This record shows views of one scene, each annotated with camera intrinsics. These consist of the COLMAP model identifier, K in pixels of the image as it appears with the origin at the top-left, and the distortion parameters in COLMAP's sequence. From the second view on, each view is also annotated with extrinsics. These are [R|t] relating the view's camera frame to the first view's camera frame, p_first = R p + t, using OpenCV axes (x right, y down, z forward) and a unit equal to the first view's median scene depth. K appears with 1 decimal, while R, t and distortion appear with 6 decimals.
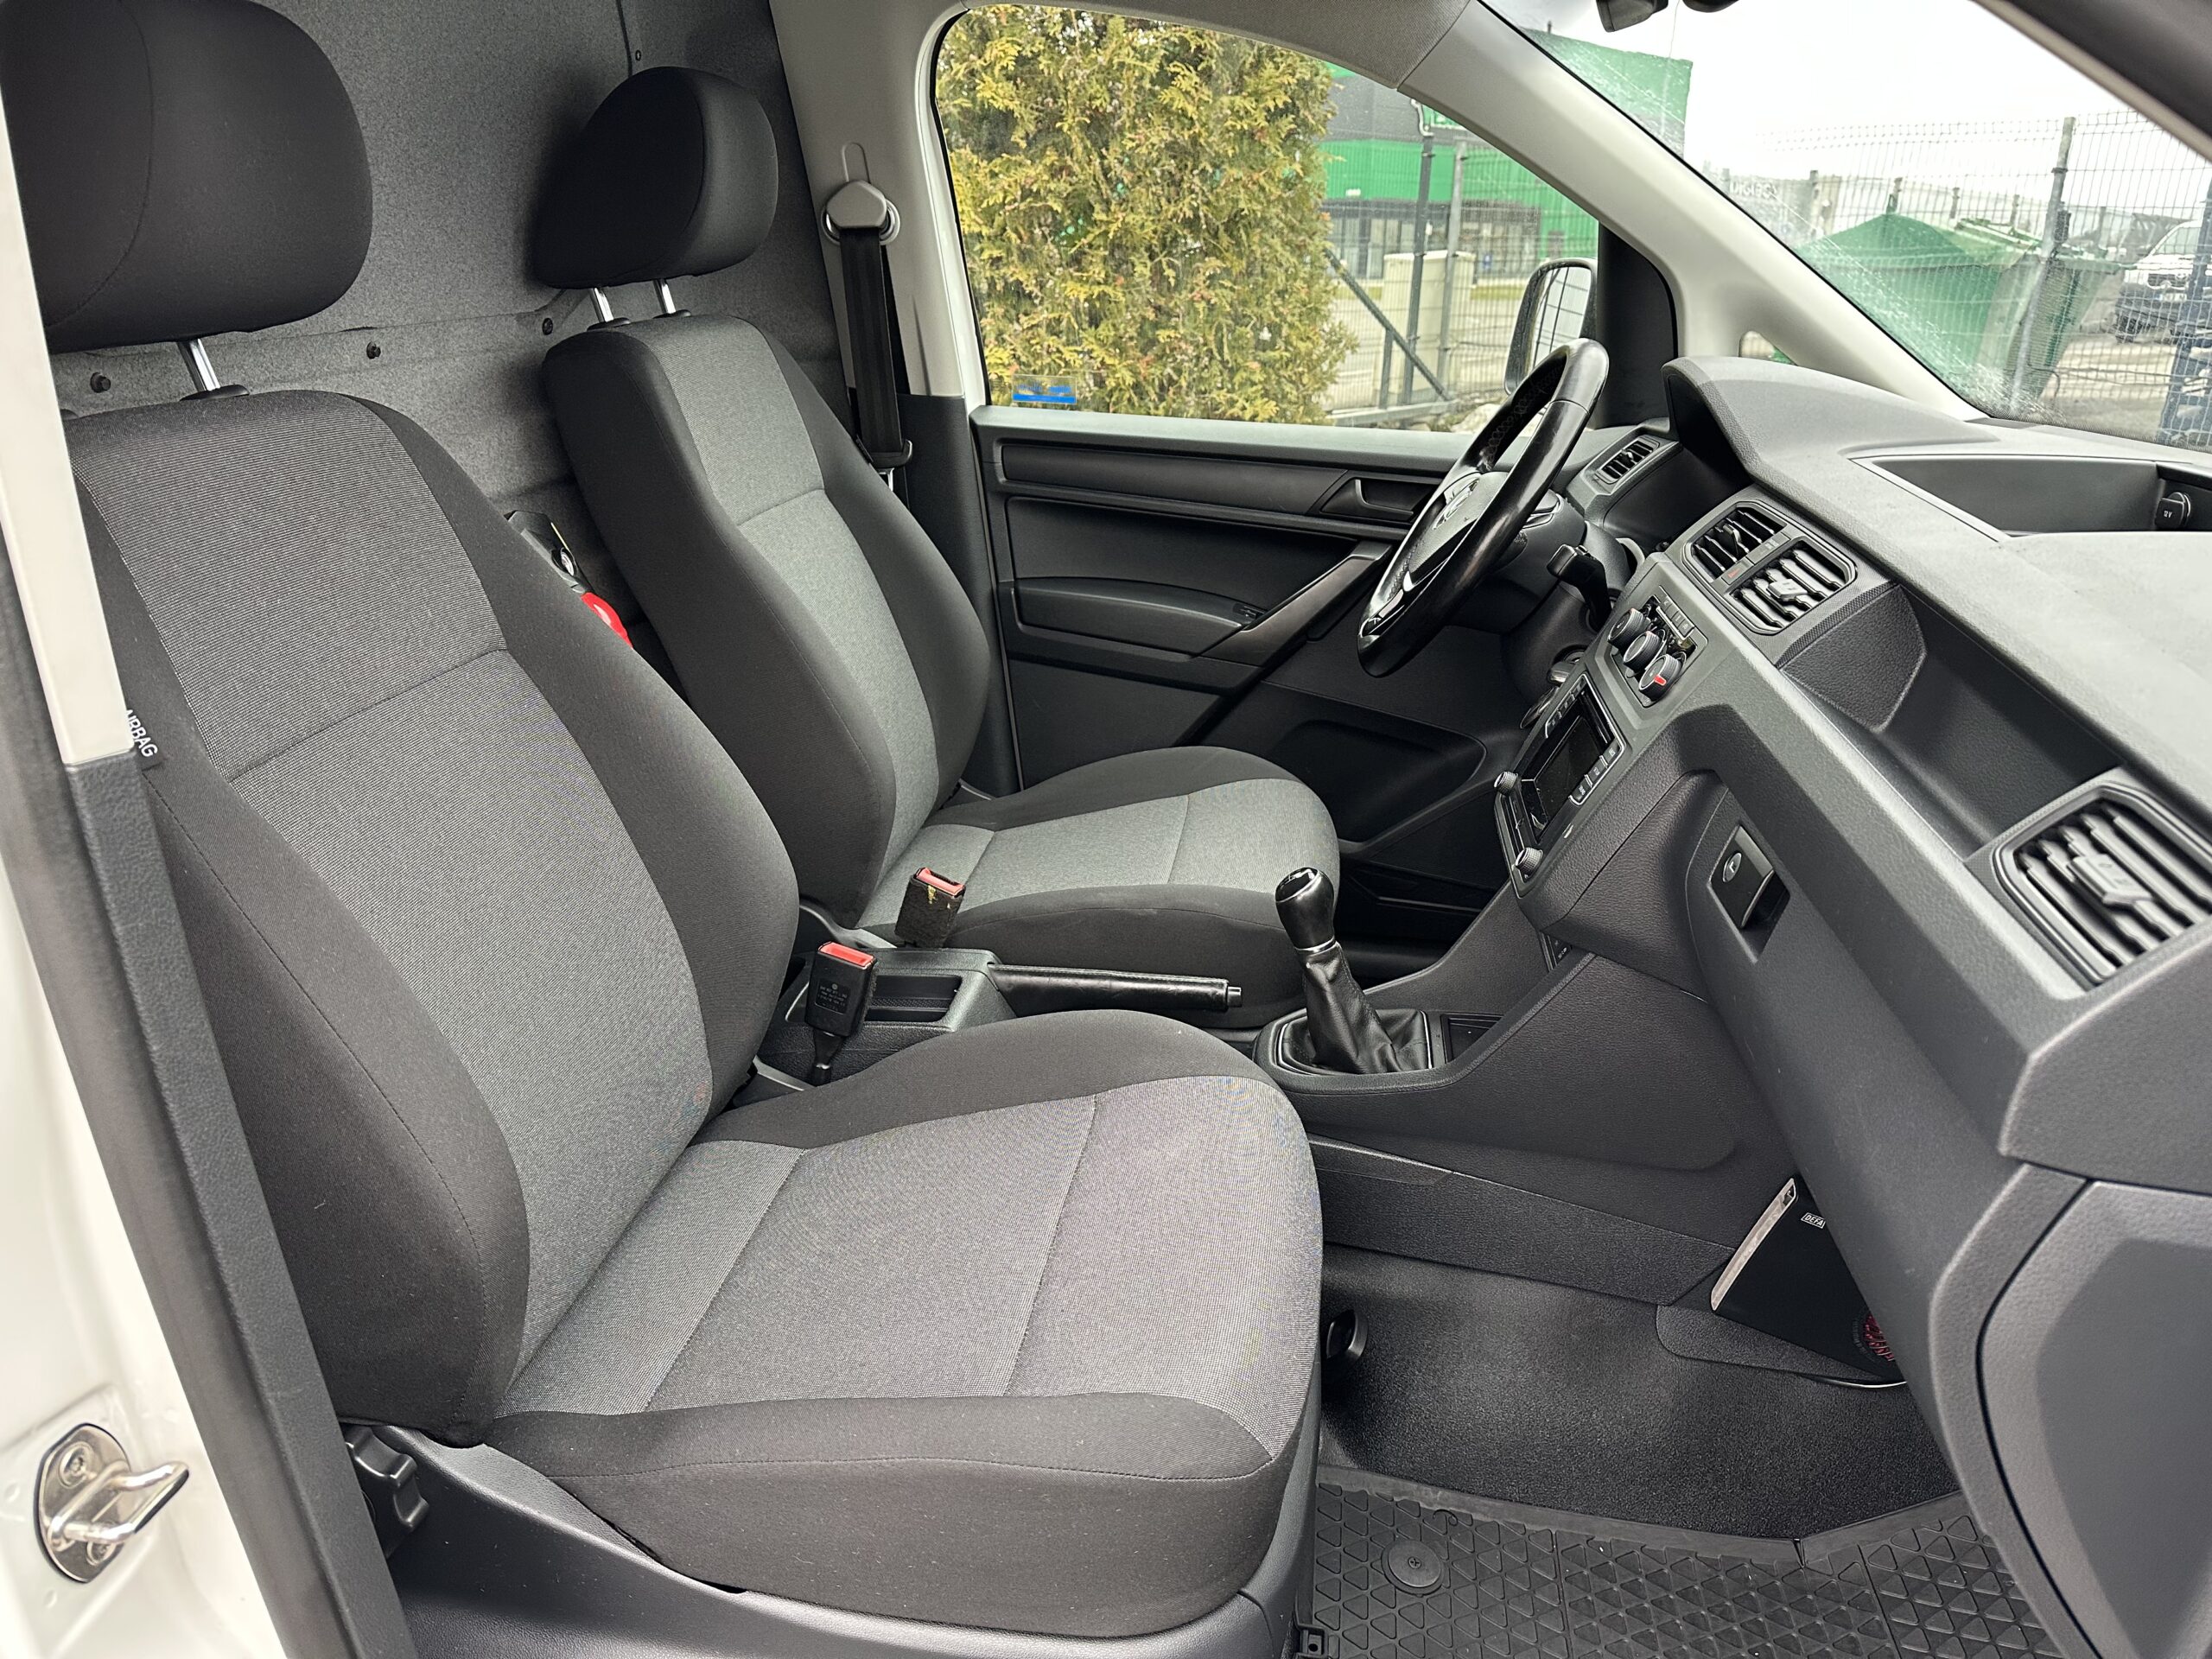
lens RADIAL K [[1507.7, 0, 1106.0], [0, 1507.7, 829.5], [0, 0, 1]] dist [0.057341, -0.079899]
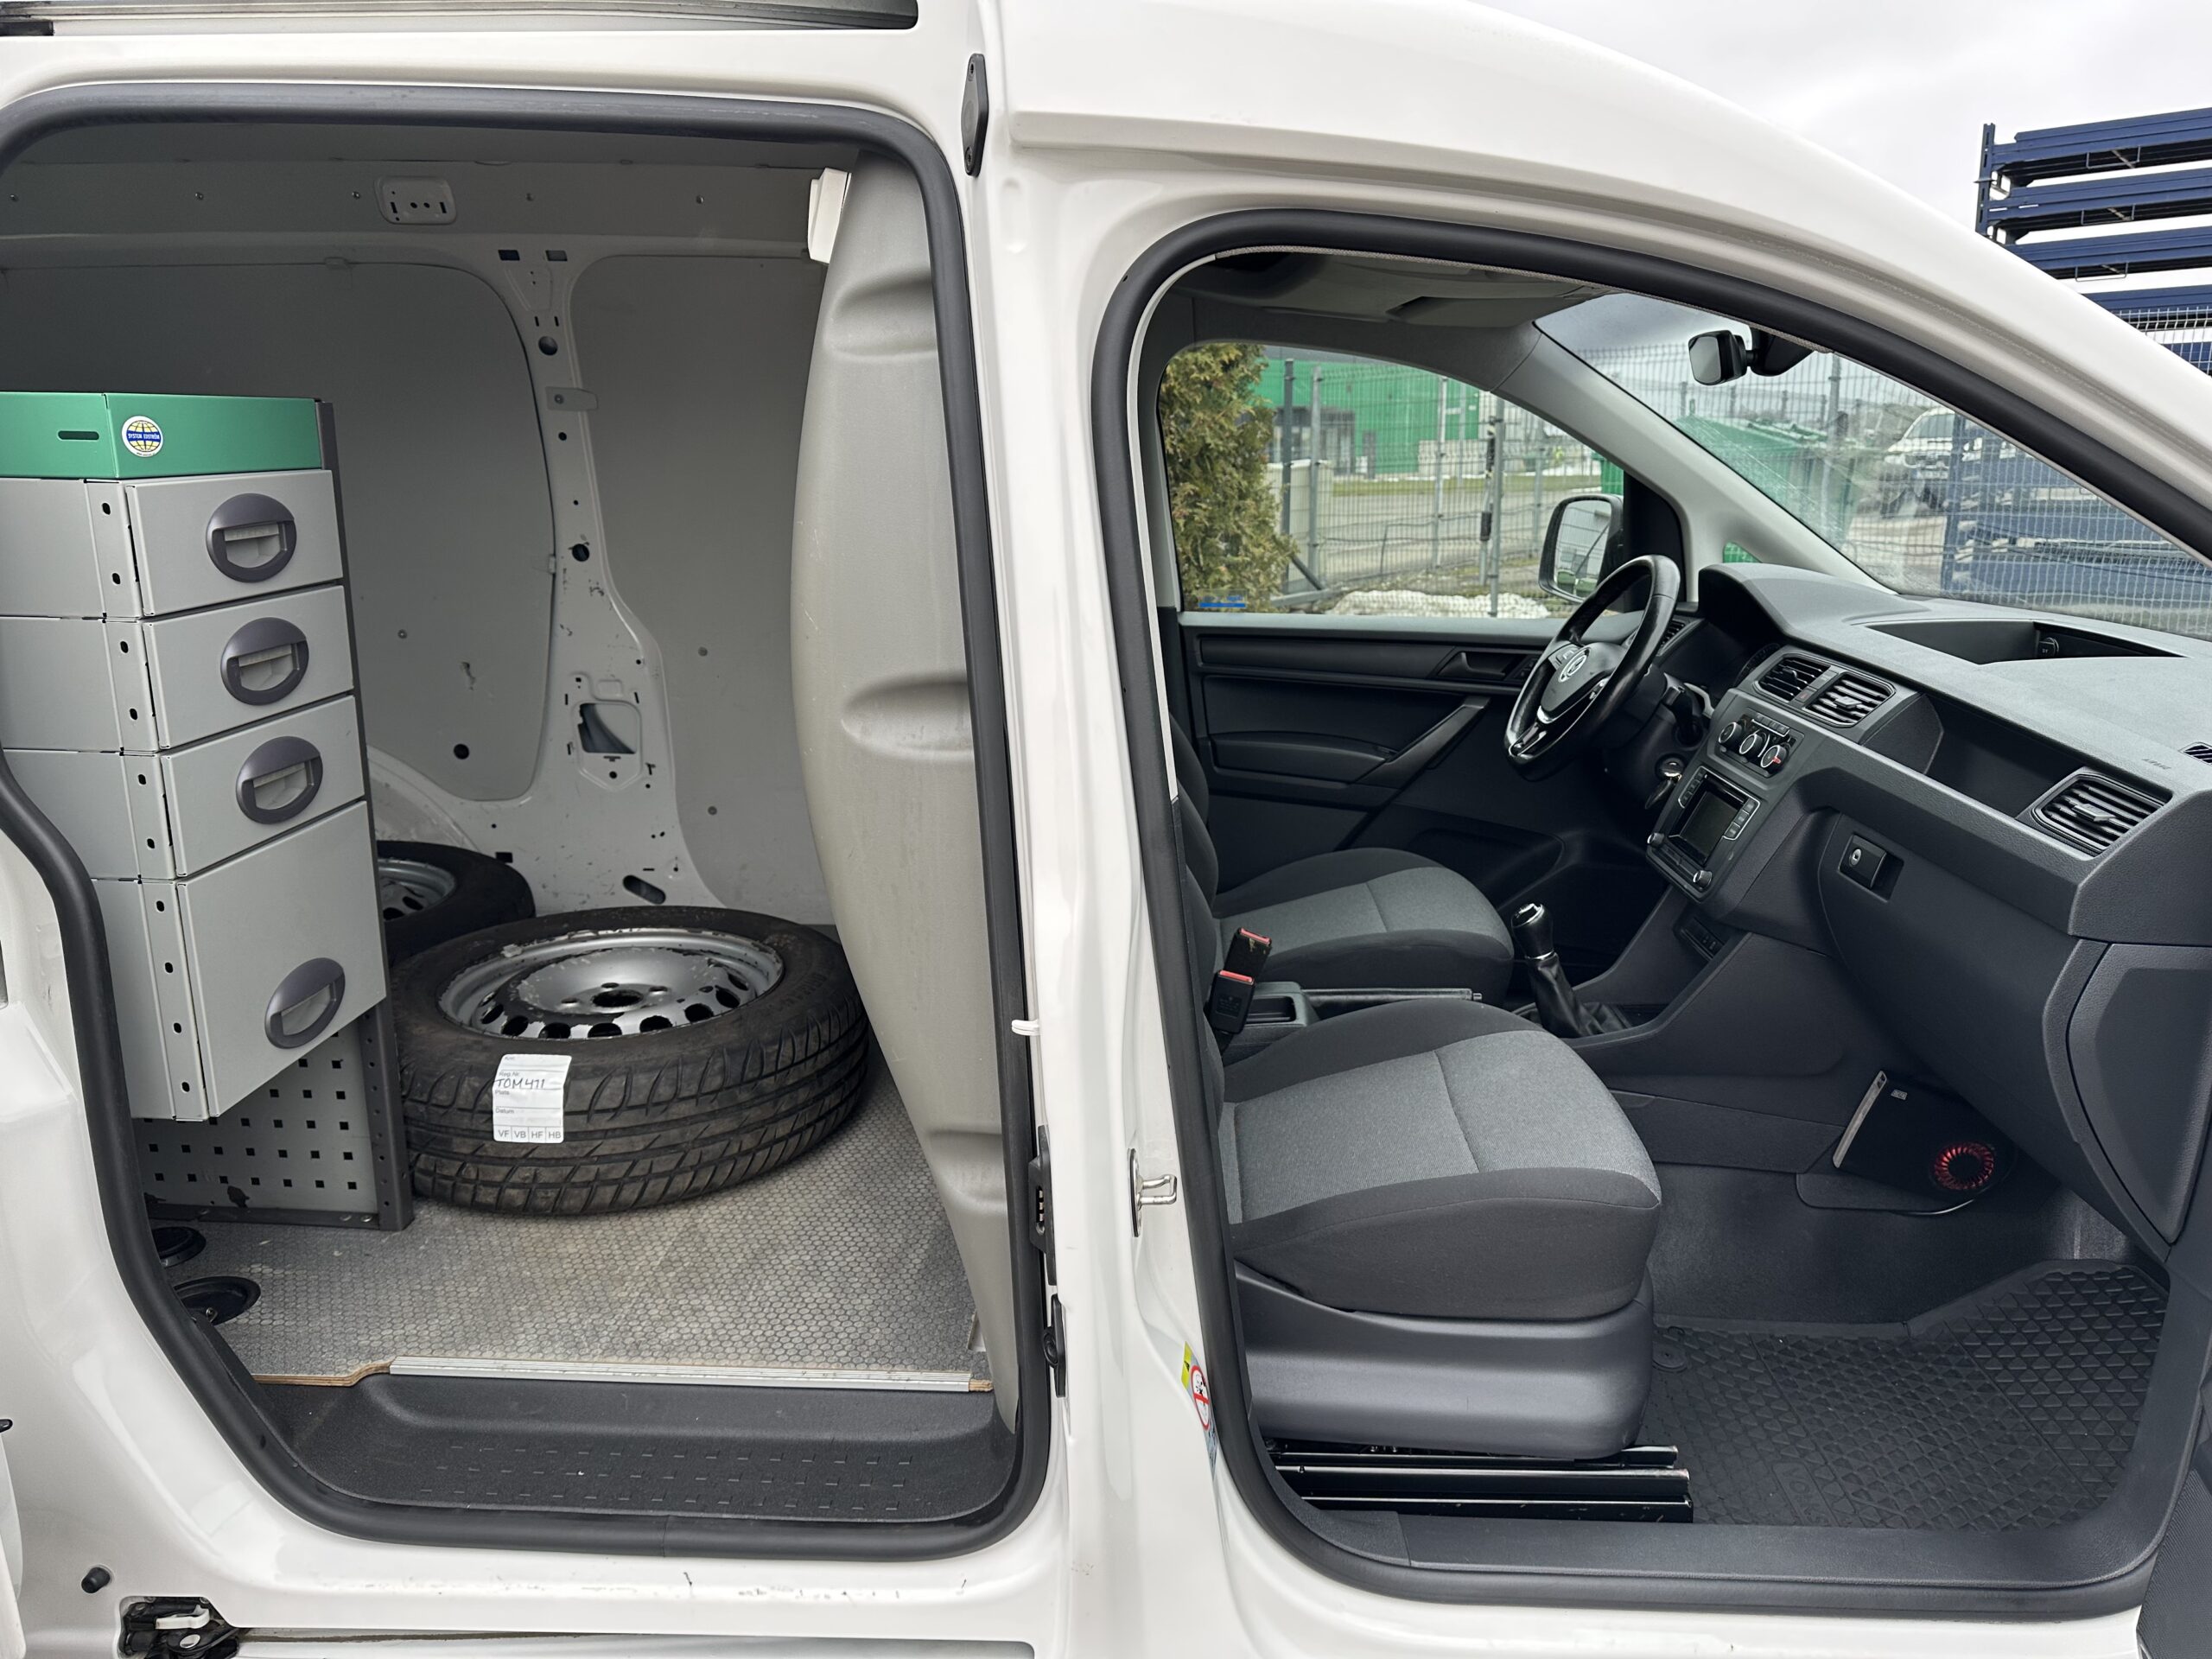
lens RADIAL K [[2307.4, 0, 449.9], [0, 2307.4, 938.7], [0, 0, 1]] dist [0.123159, -0.166674]
pose [[0.994315, -0.047820, 0.095140, -1.155888], [0.059164, 0.990982, -0.120226, 0.276823], [-0.088533, 0.125172, 0.988177, -1.204183]]
